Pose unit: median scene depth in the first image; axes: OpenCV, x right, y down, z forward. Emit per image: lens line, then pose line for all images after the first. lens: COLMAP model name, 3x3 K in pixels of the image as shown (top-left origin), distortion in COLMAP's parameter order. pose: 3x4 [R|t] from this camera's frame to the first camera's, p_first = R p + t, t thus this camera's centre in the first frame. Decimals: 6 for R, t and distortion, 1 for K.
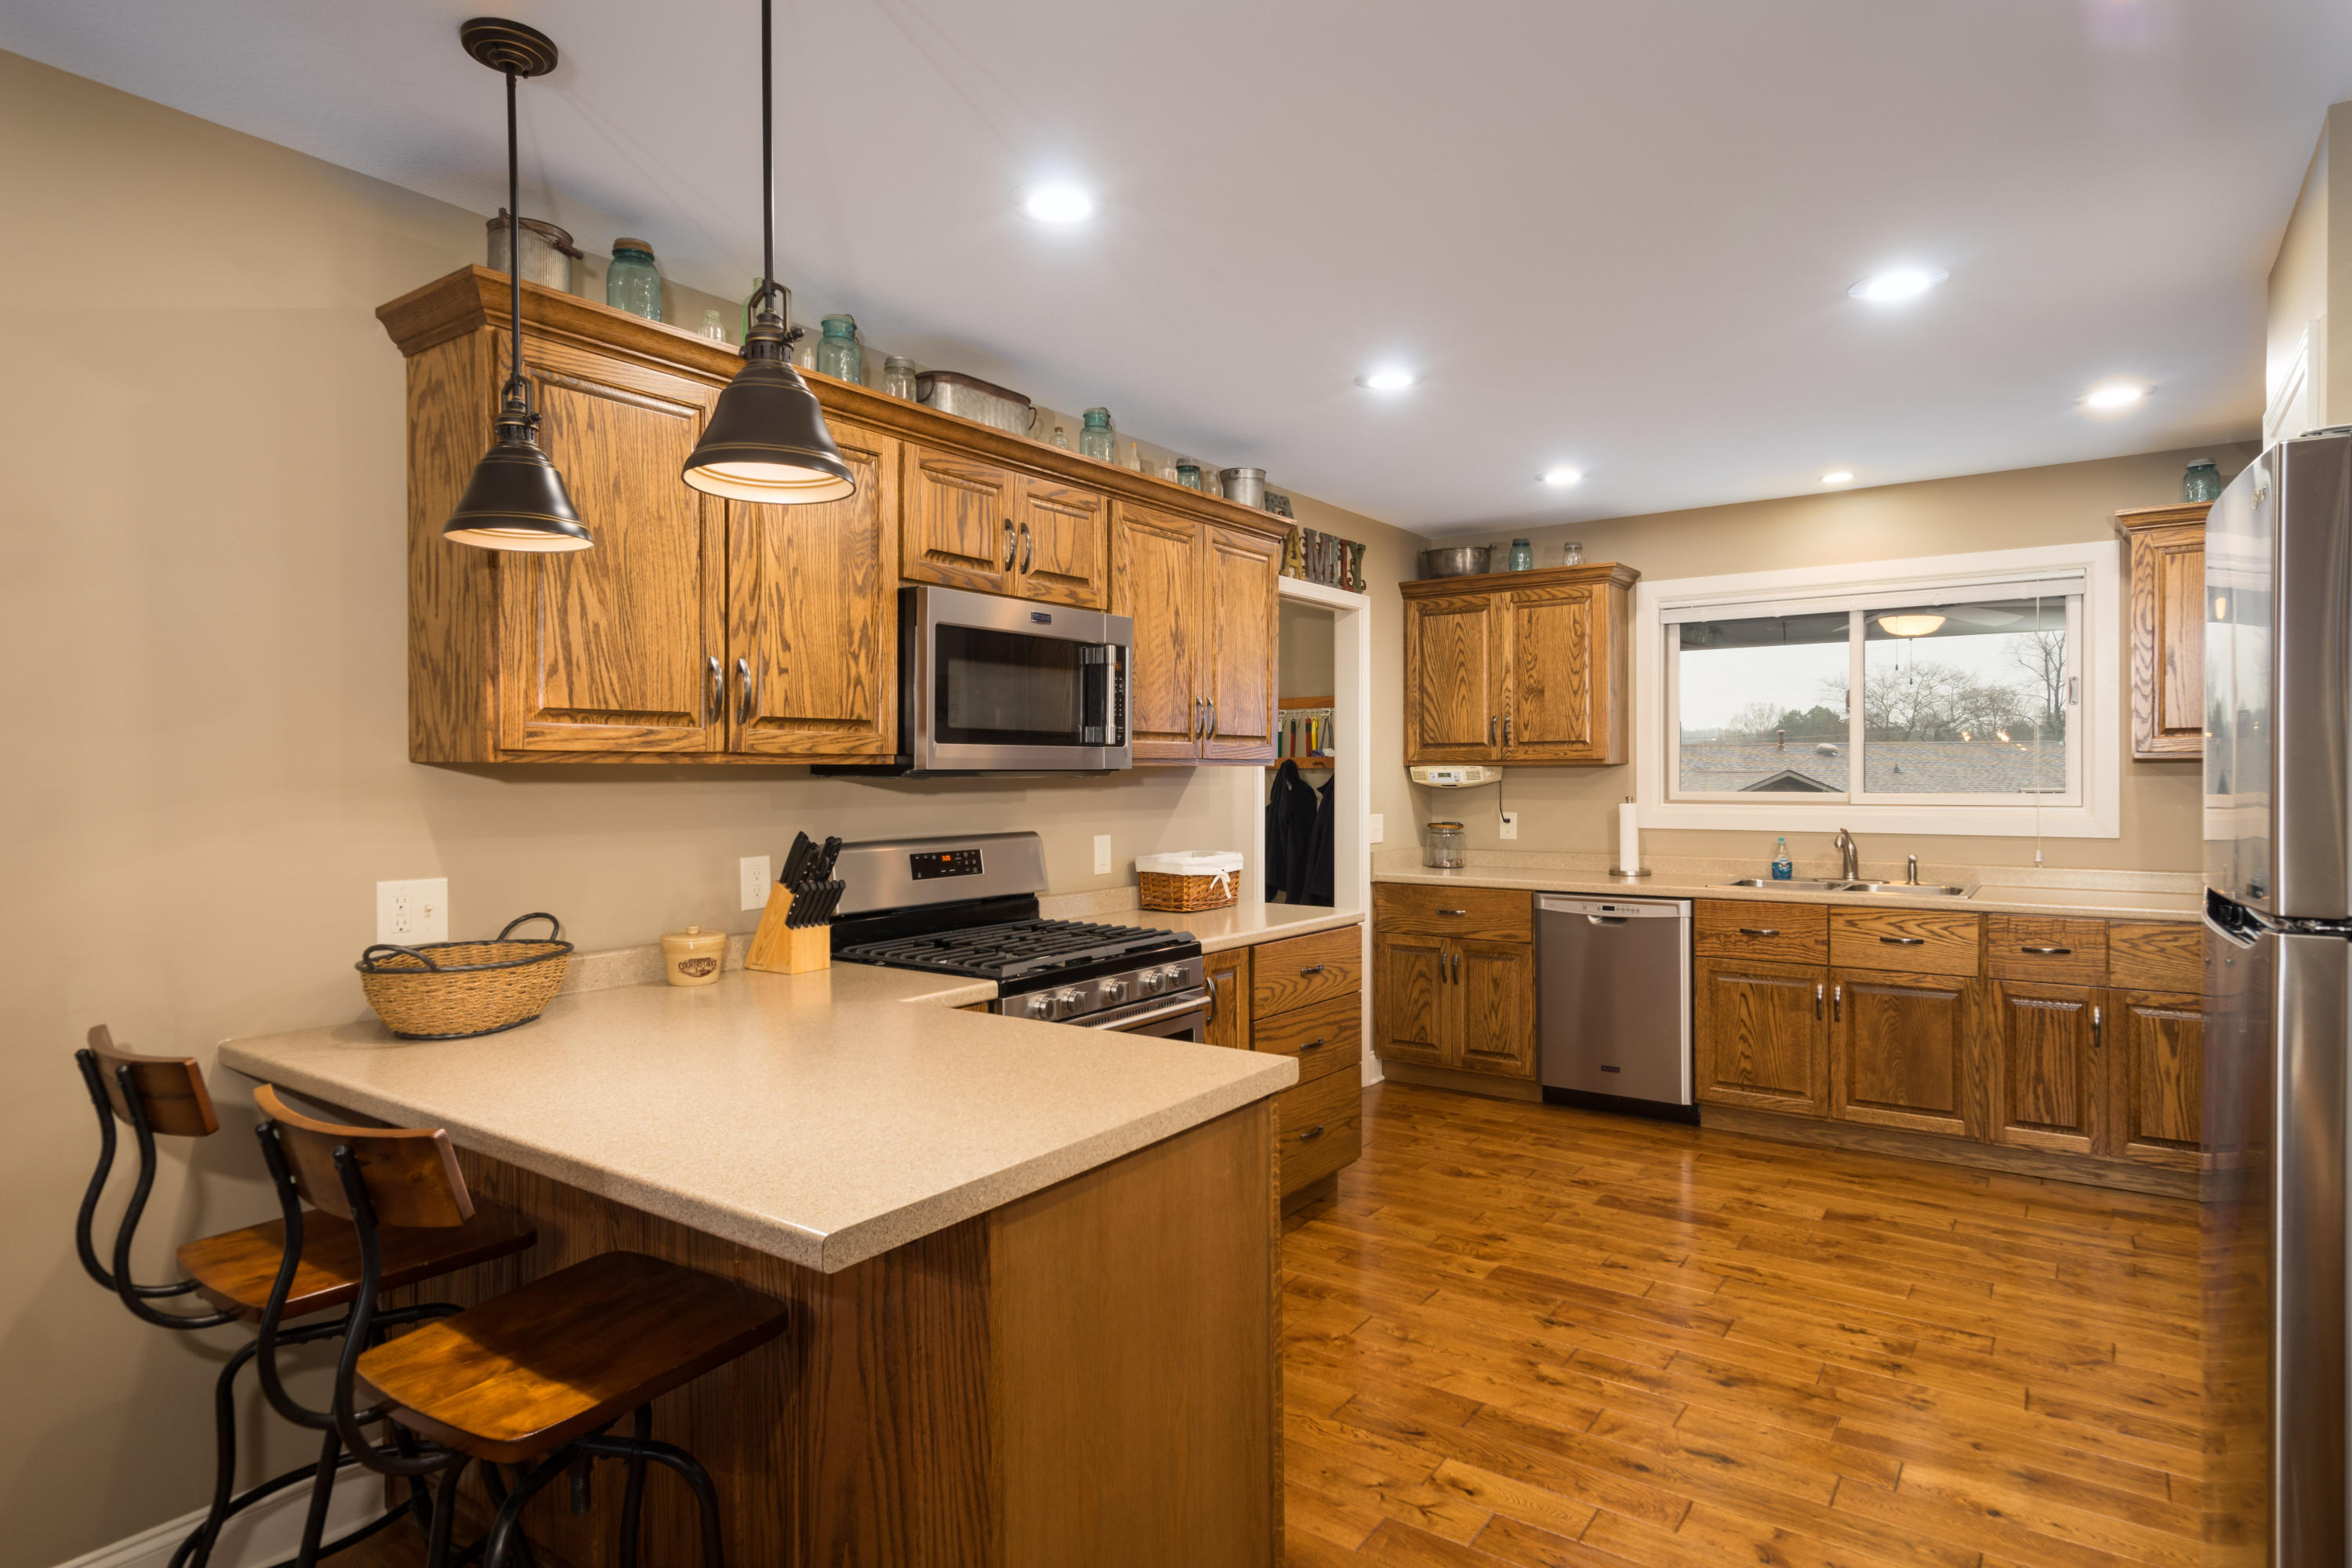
lens RADIAL K [[1281.8, 0, 1181.3], [0, 1281.8, 777.2], [0, 0, 1]] dist [0.008794, 0.000011]
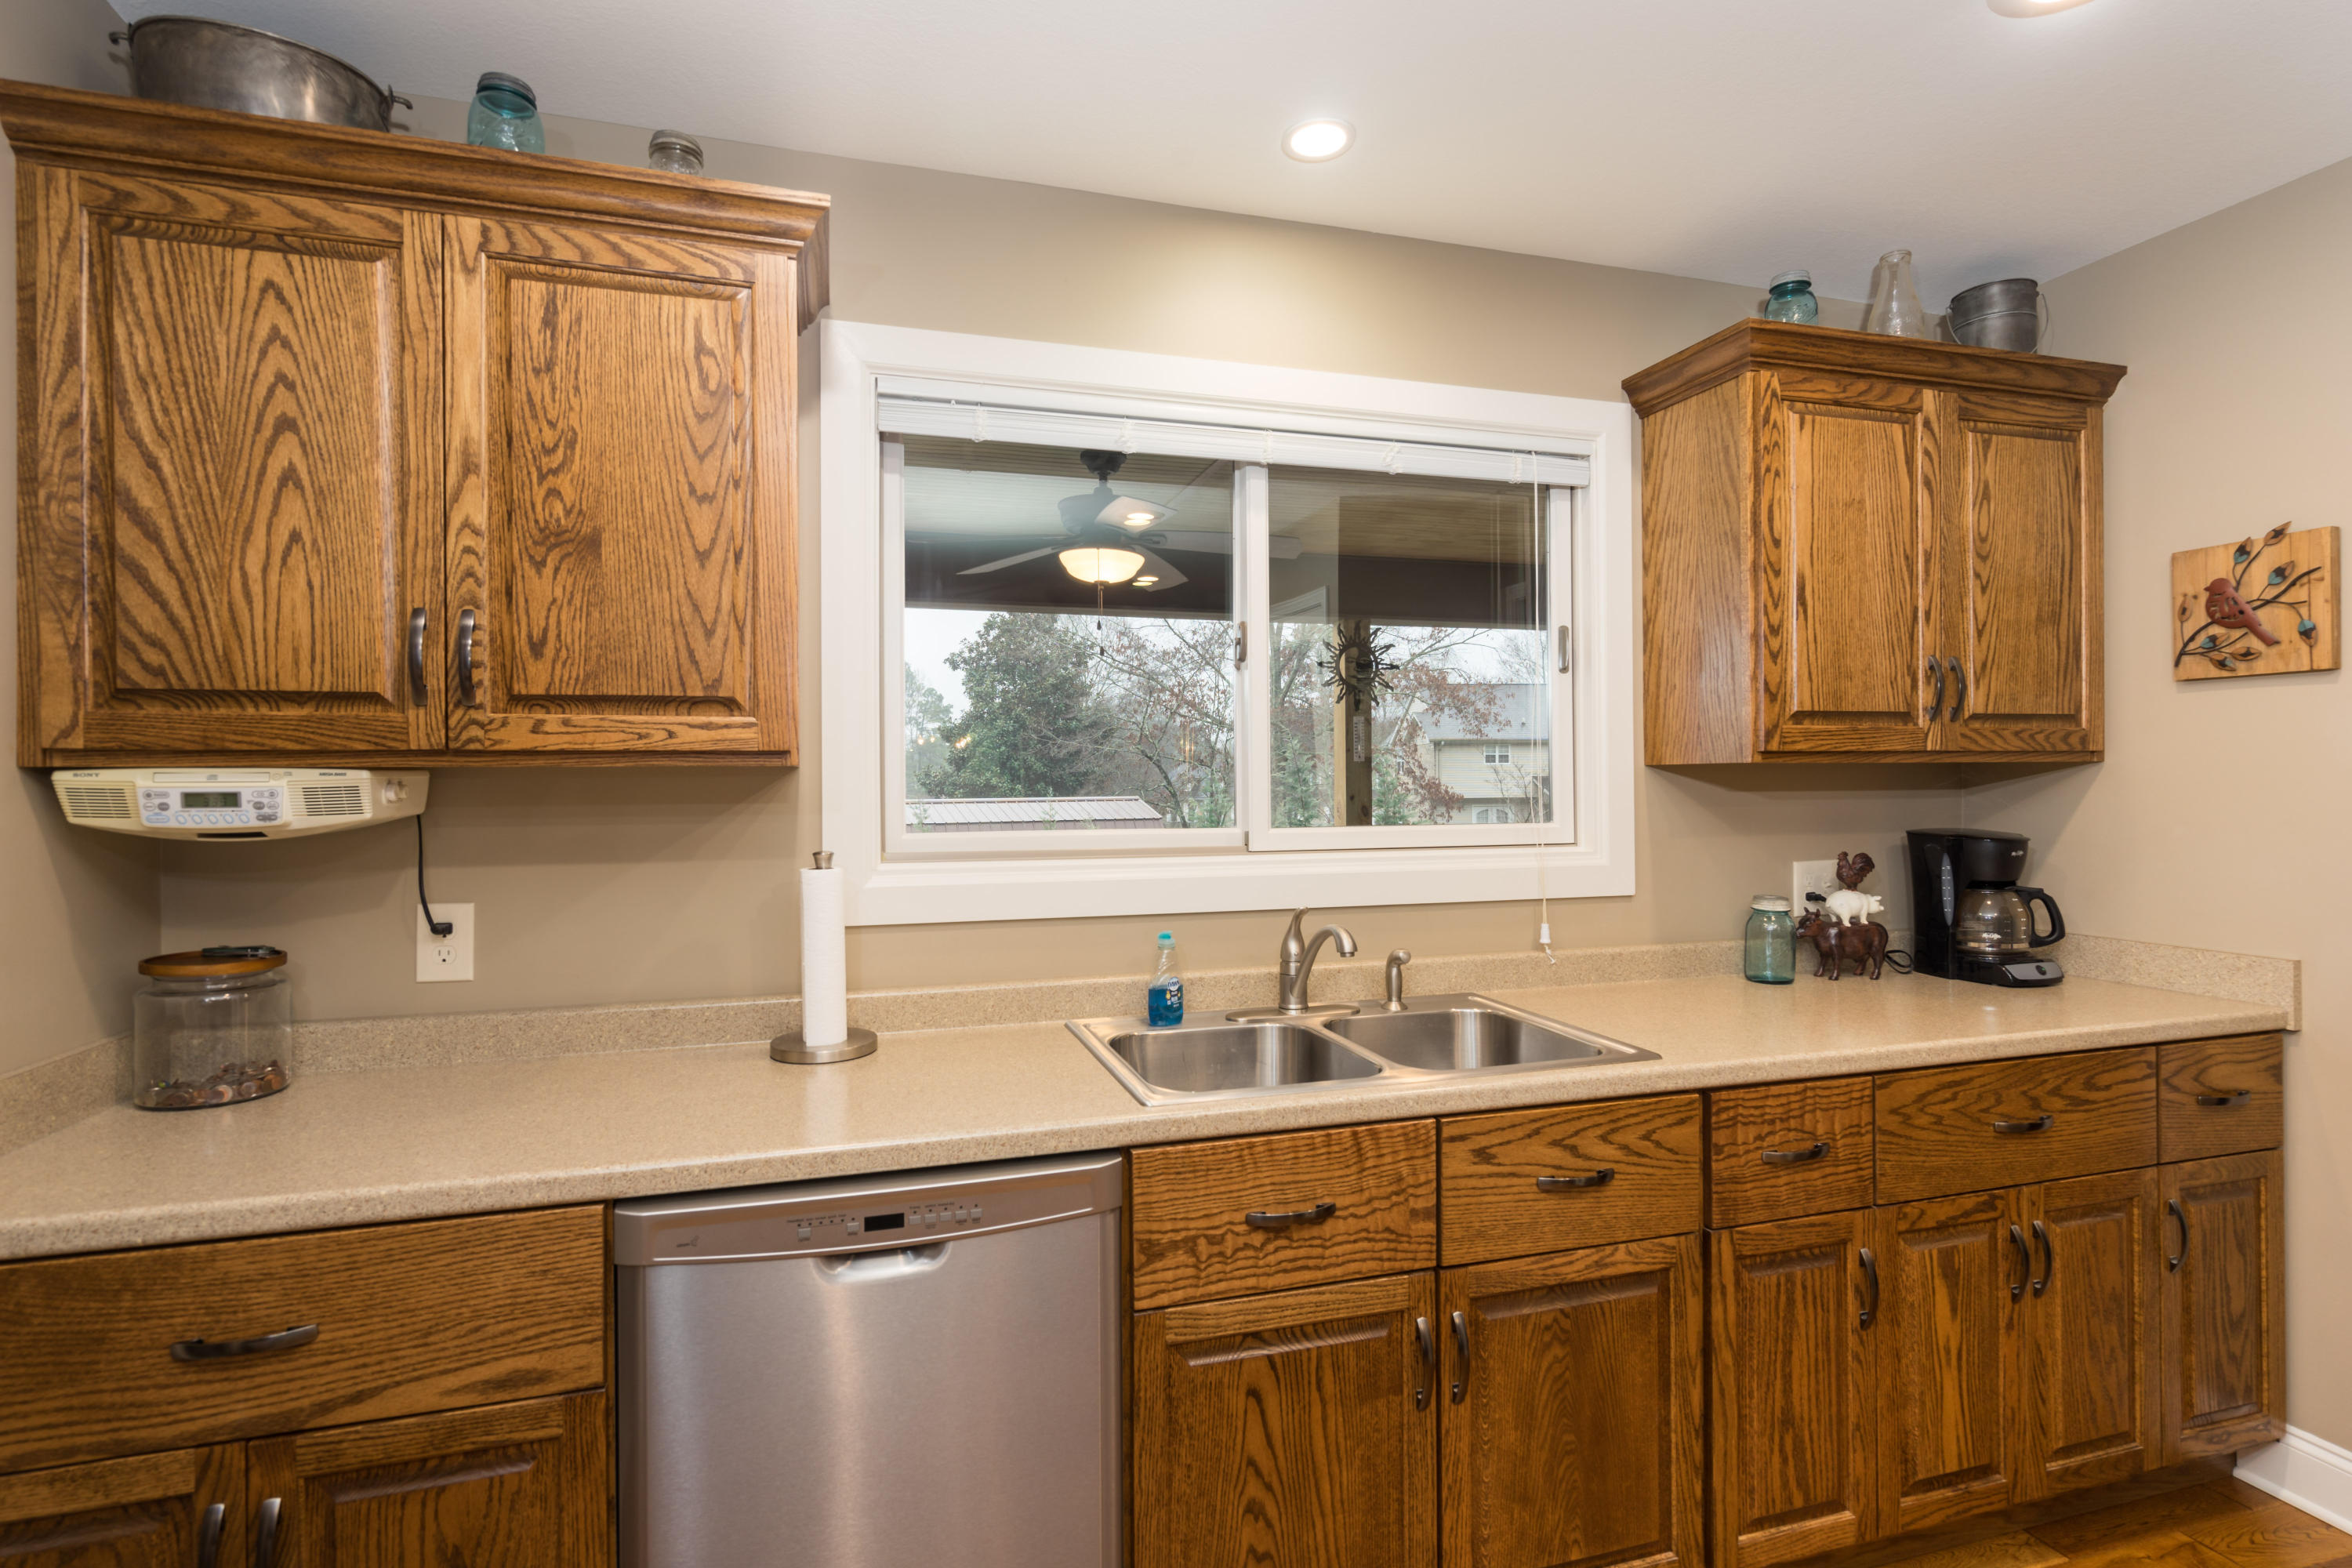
lens RADIAL K [[1156.5, 0, 1187.3], [0, 1156.5, 781.8], [0, 0, 1]] dist [0.002355, 0.000680]
pose [[0.616082, 0.001085, 0.787681, 0.140987], [0.004828, 0.999975, -0.005153, -0.003481], [-0.787667, 0.006978, 0.616061, 0.695480]]
